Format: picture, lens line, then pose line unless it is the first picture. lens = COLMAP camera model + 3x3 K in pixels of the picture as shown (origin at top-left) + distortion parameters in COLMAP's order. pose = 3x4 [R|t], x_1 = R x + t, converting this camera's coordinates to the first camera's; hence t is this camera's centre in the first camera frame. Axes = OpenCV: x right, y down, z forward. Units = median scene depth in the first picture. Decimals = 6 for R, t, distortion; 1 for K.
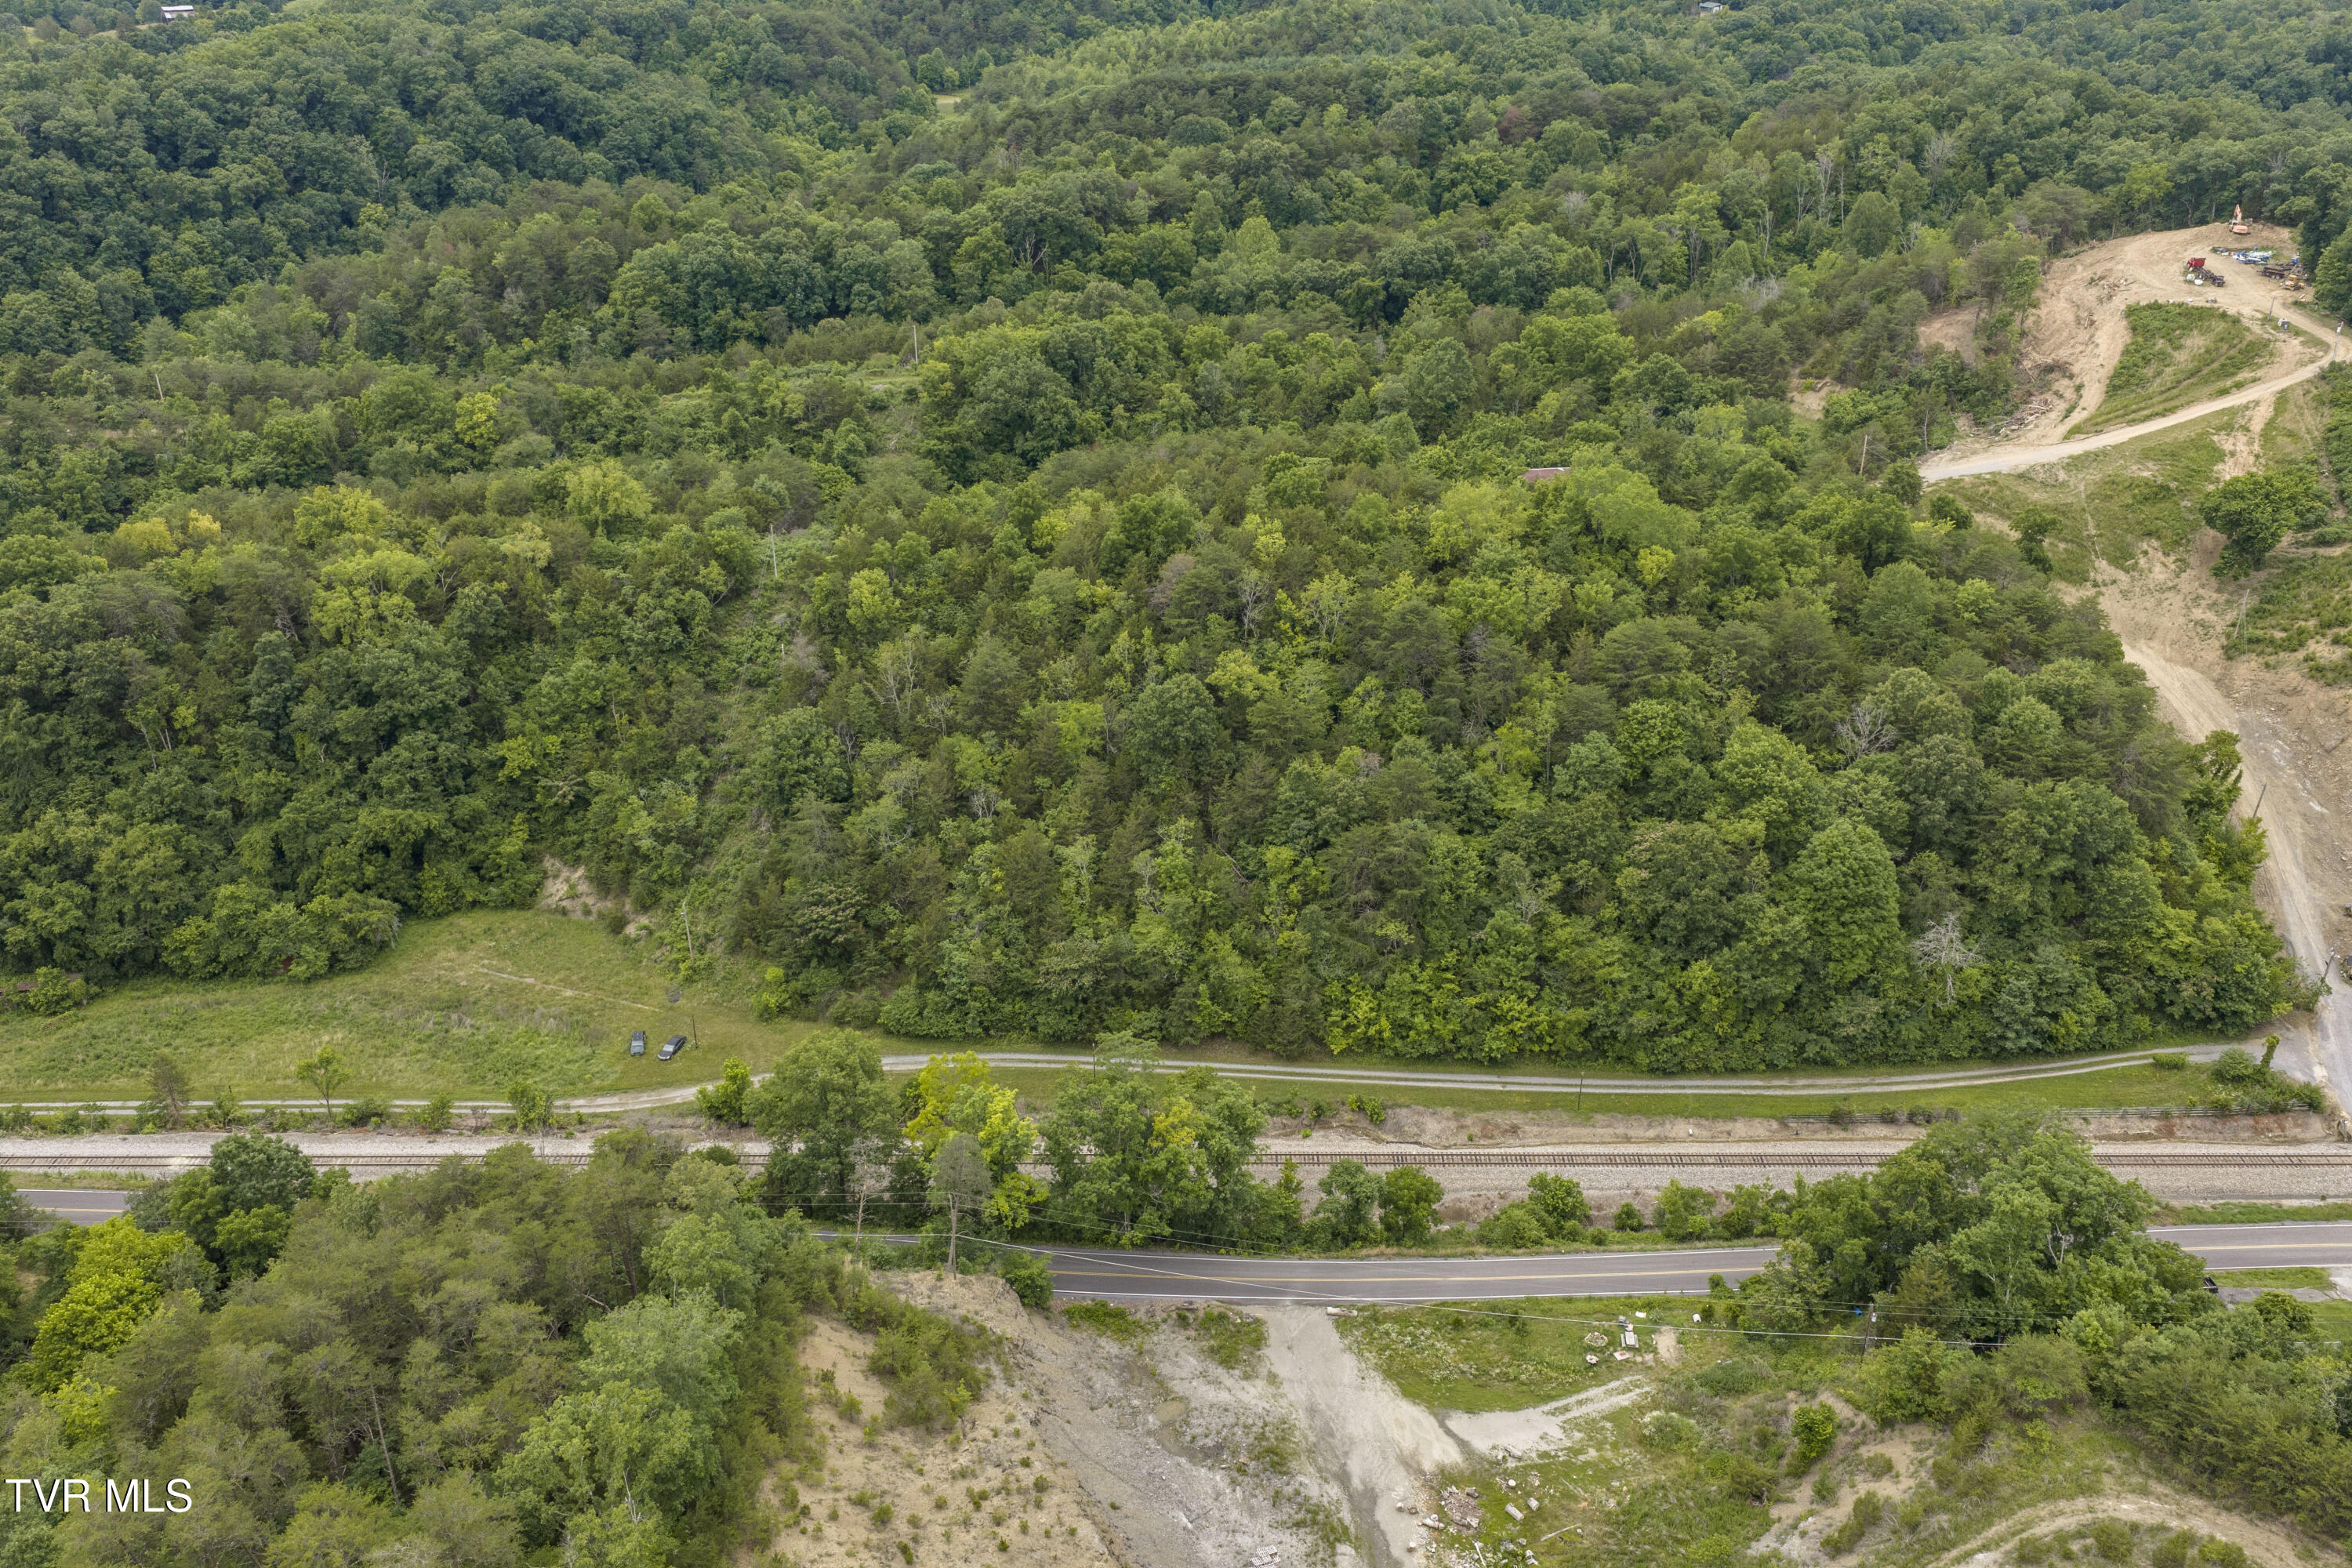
lens RADIAL K [[1946.0, 0, 1165.1], [0, 1946.0, 784.6], [0, 0, 1]] dist [0.015624, -0.022466]
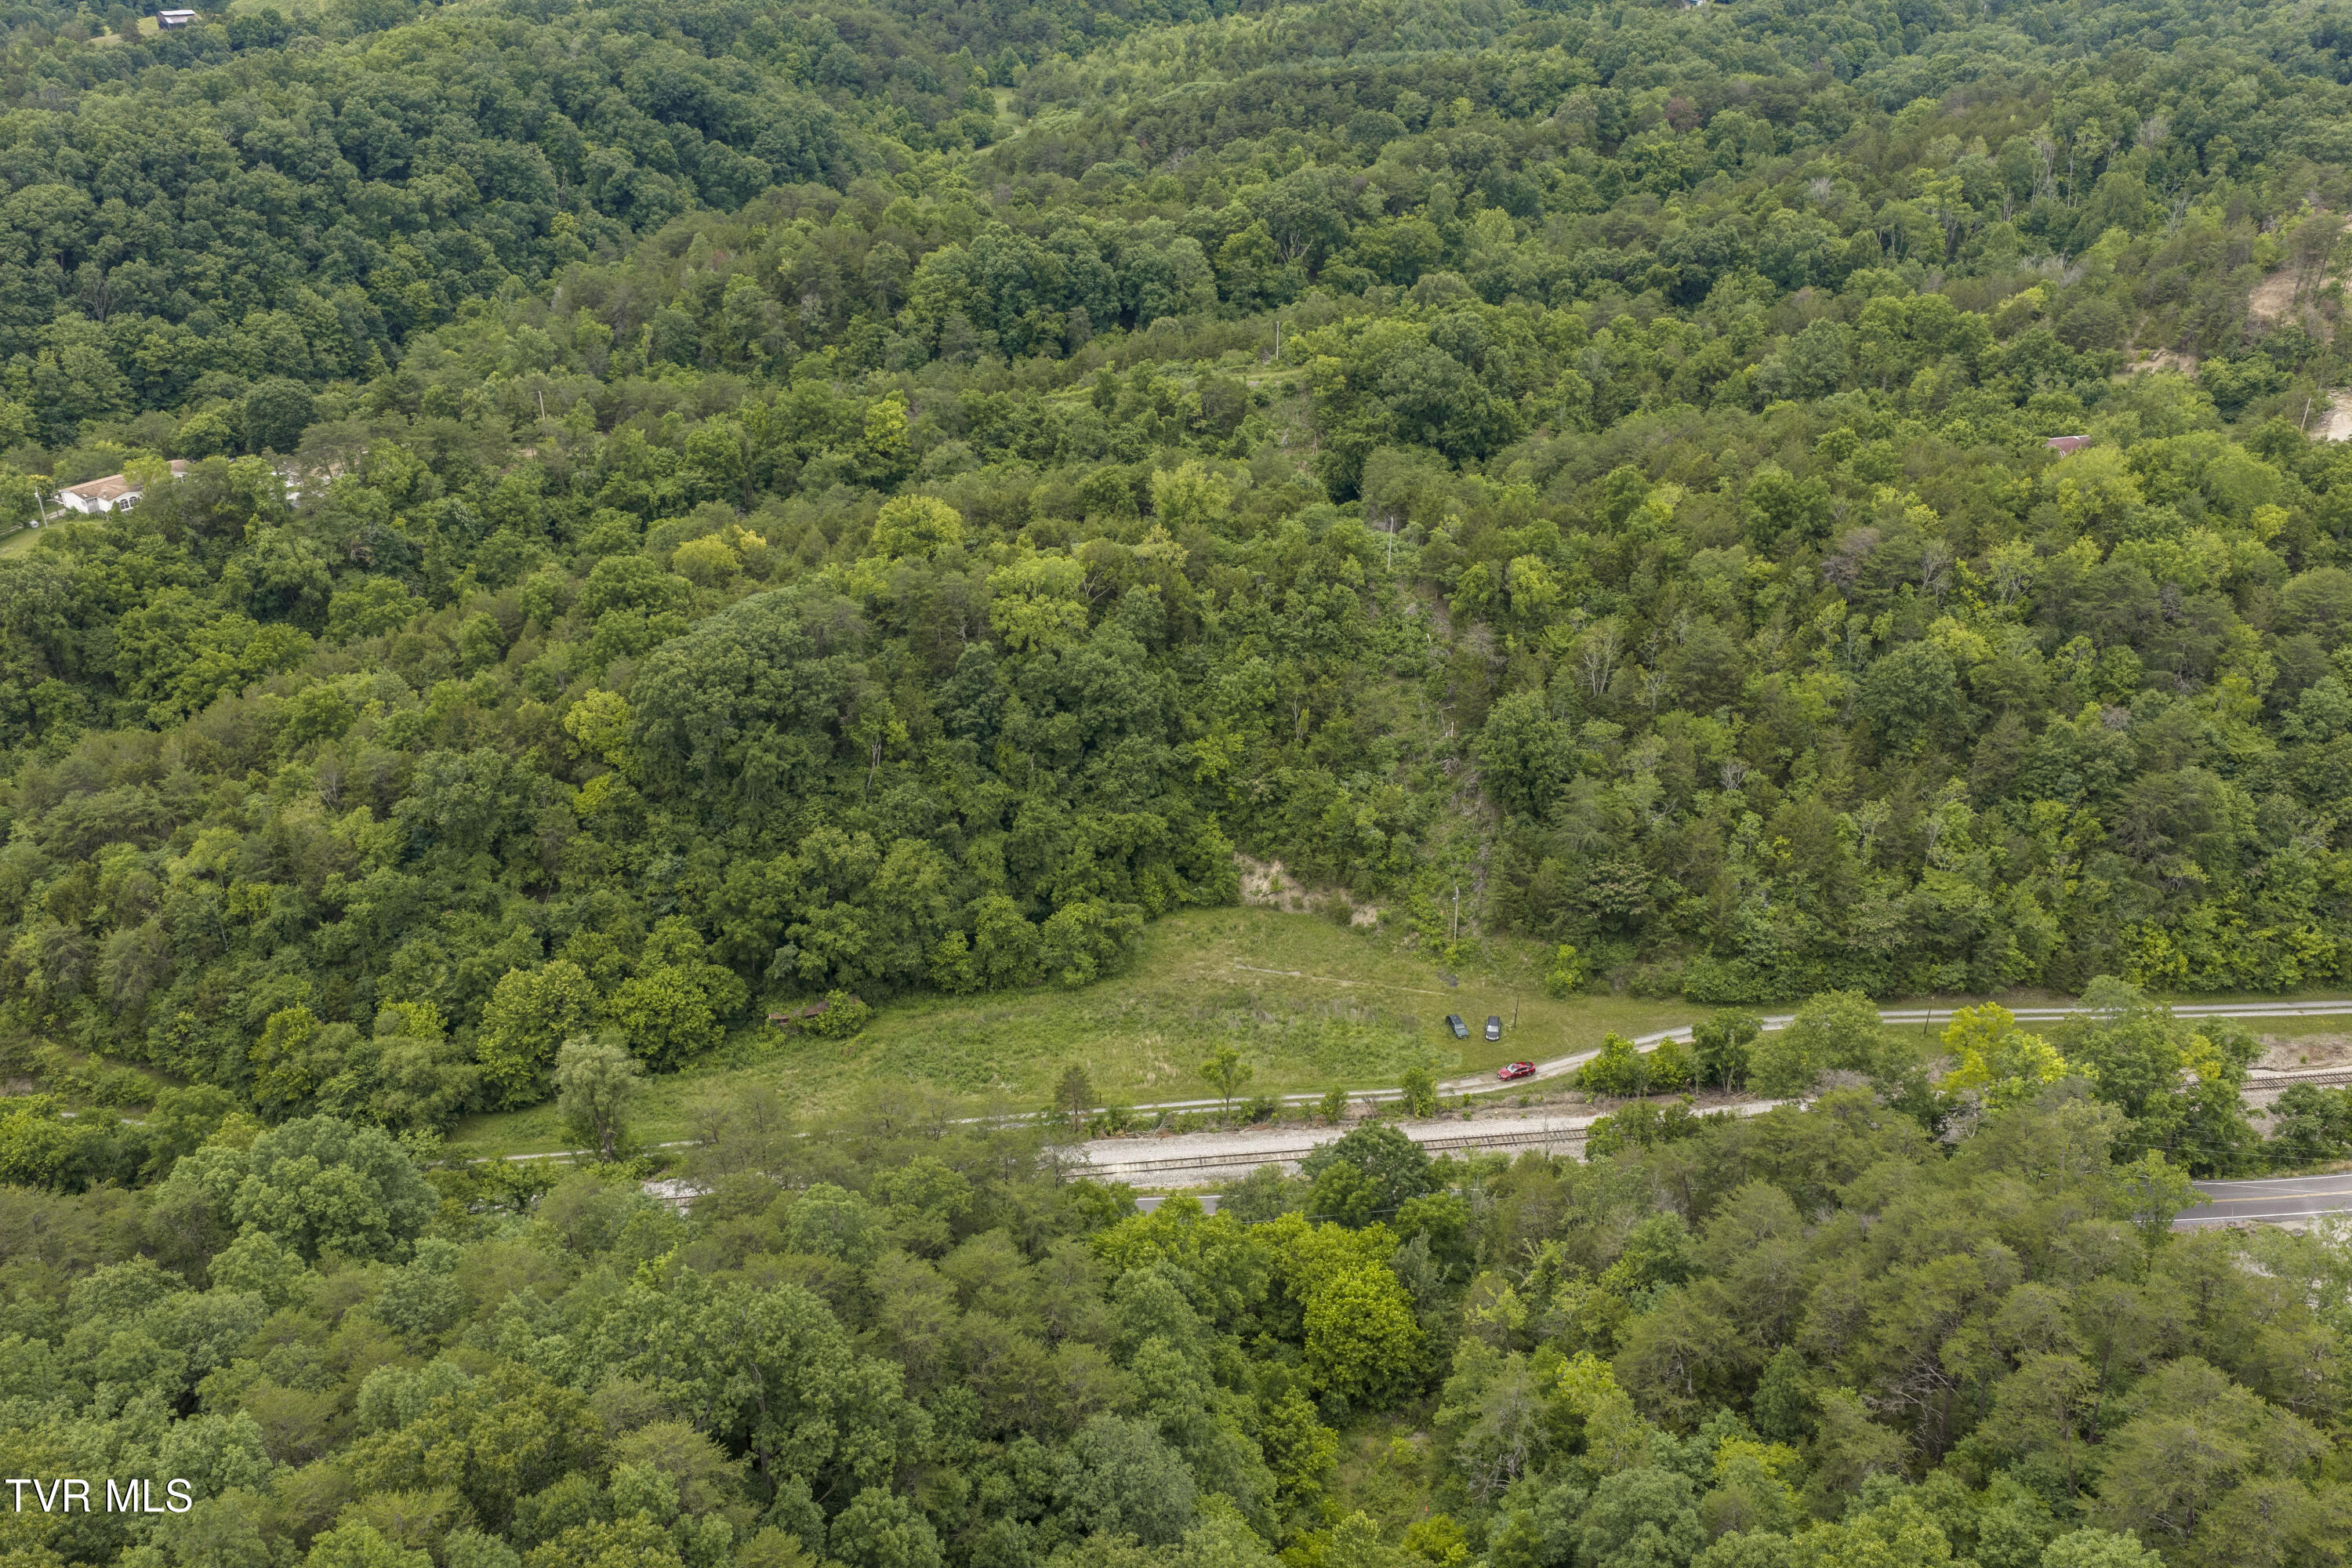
lens RADIAL K [[1946.0, 0, 1164.2], [0, 1946.0, 791.3], [0, 0, 1]] dist [0.015624, -0.022466]
pose [[0.992447, -0.052073, 0.111073, -0.292903], [0.051559, 0.998642, 0.007492, -0.003103], [-0.111313, -0.001708, 0.993784, 0.003505]]
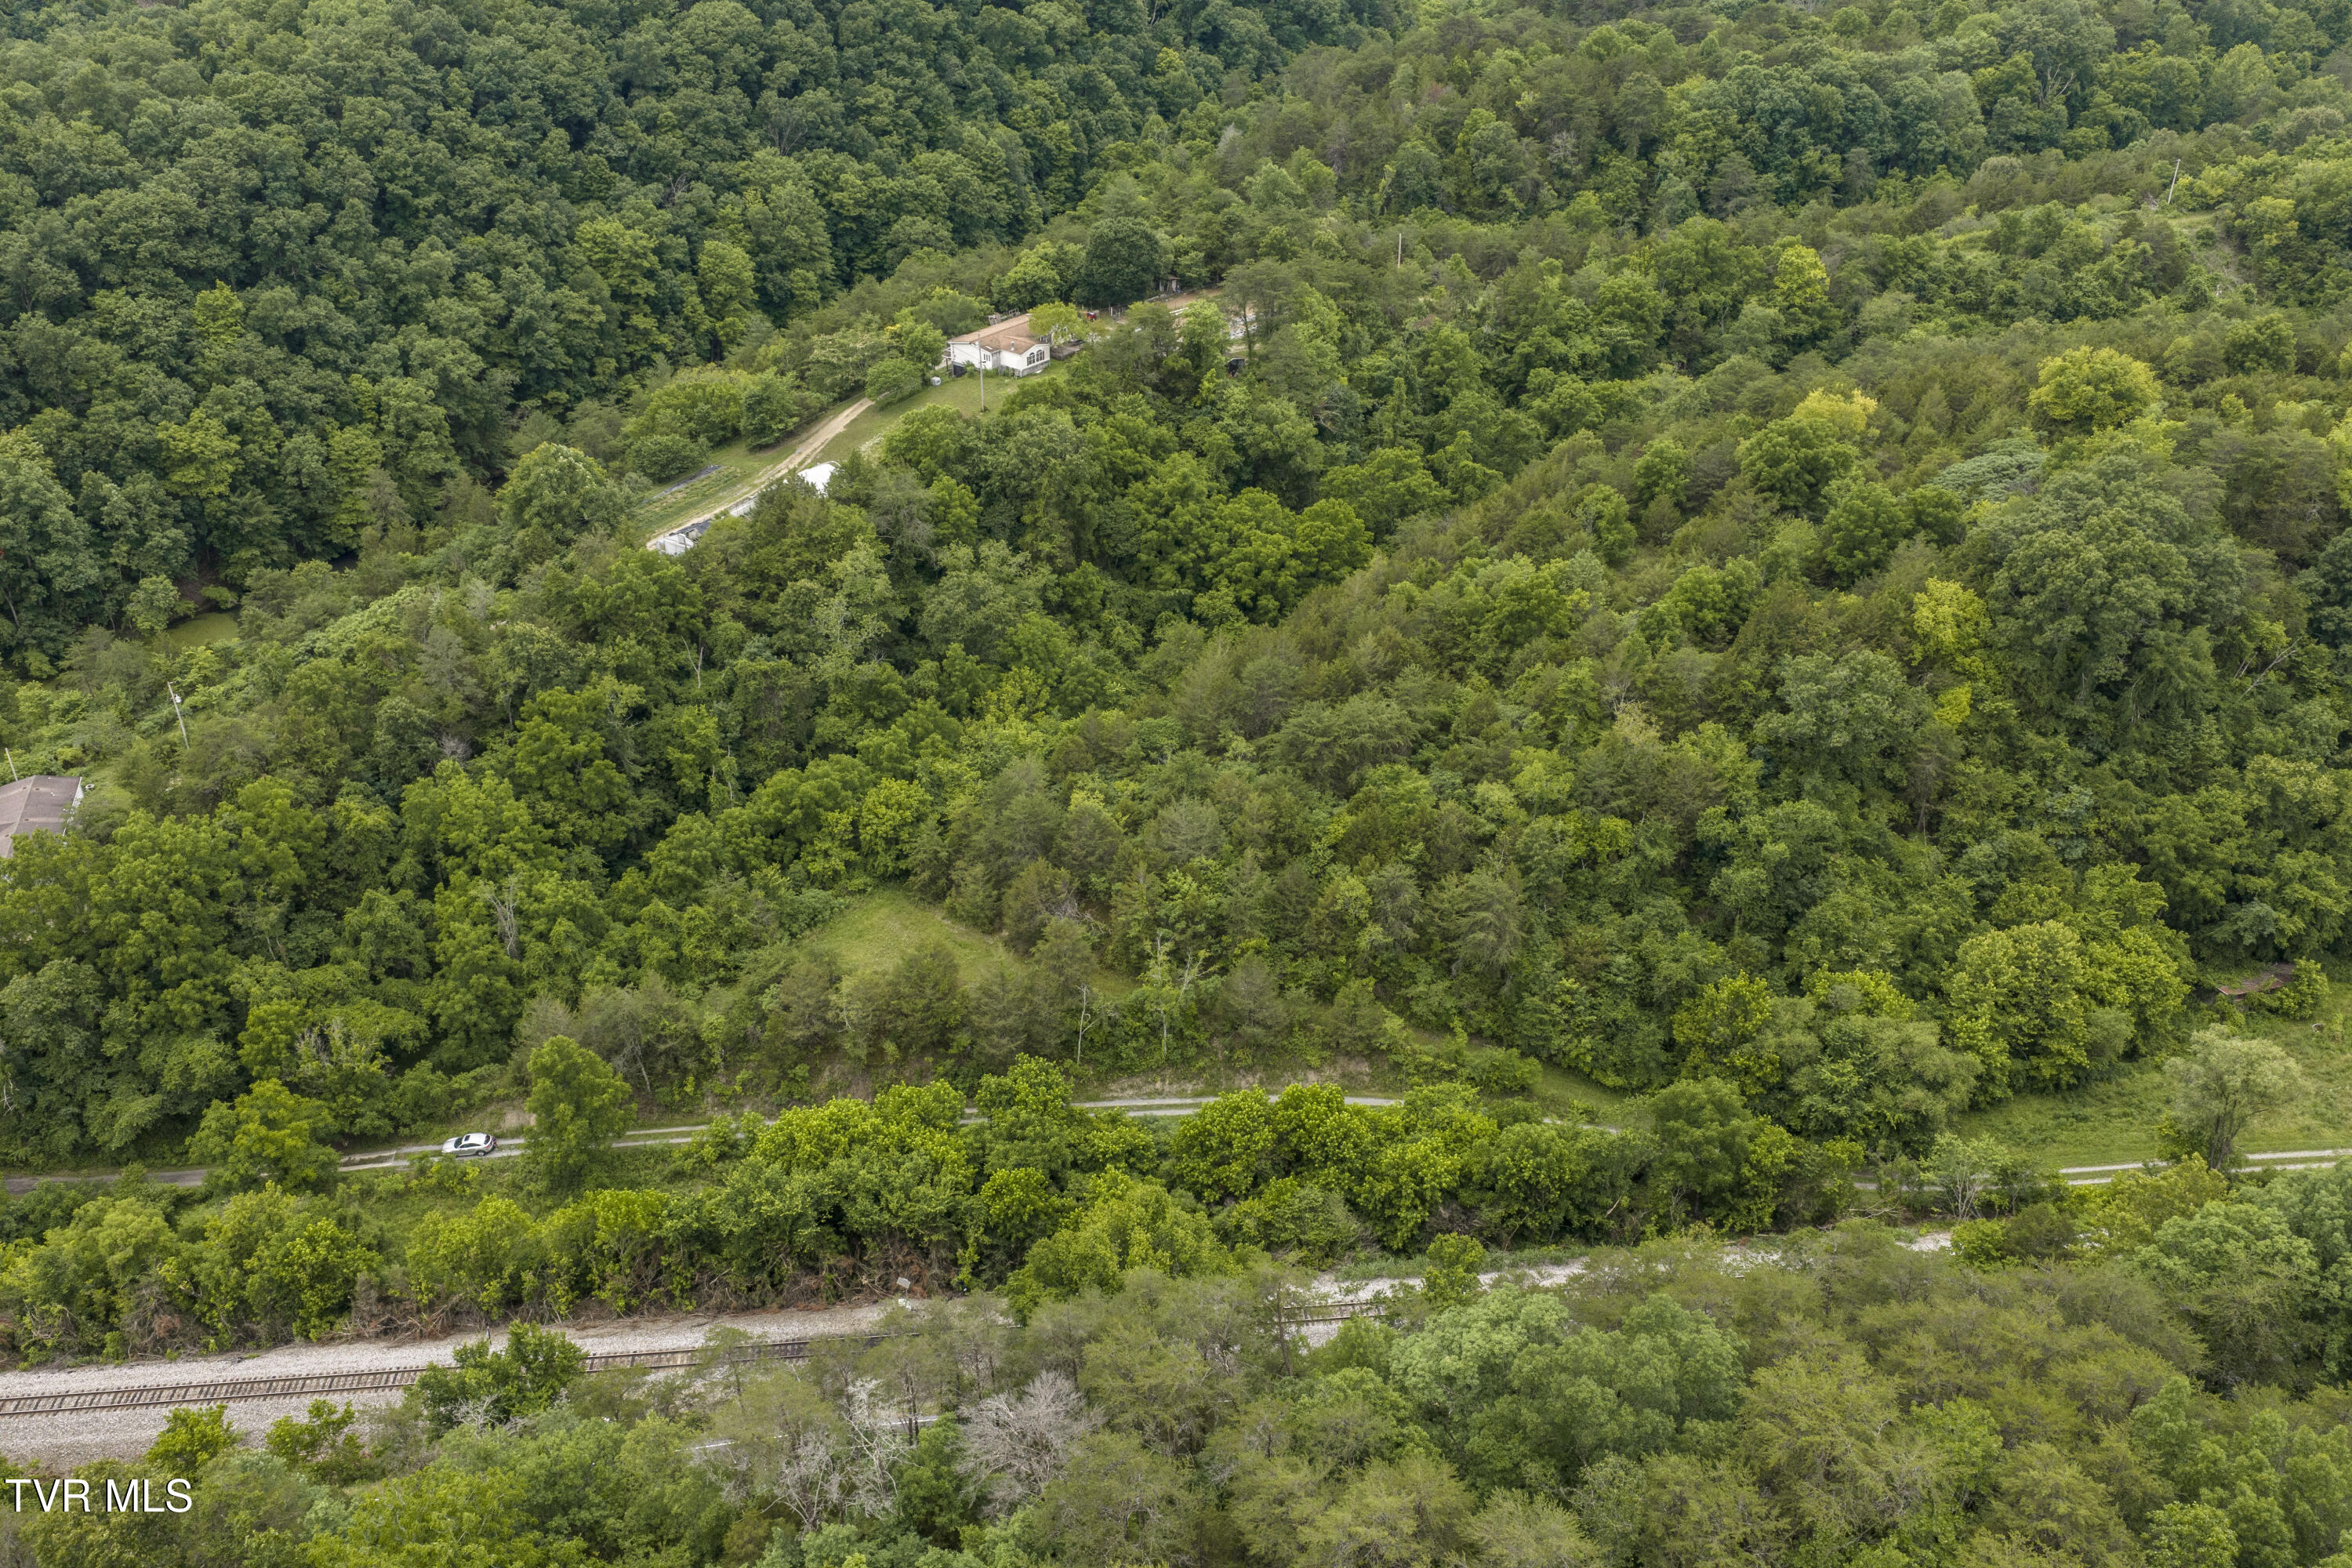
lens RADIAL K [[1946.0, 0, 1173.6], [0, 1946.0, 780.4], [0, 0, 1]] dist [0.015624, -0.022466]
pose [[0.994945, -0.047034, 0.088725, -0.625075], [0.042466, 0.997708, 0.052690, -0.022199], [-0.091000, -0.048656, 0.994662, 0.149454]]
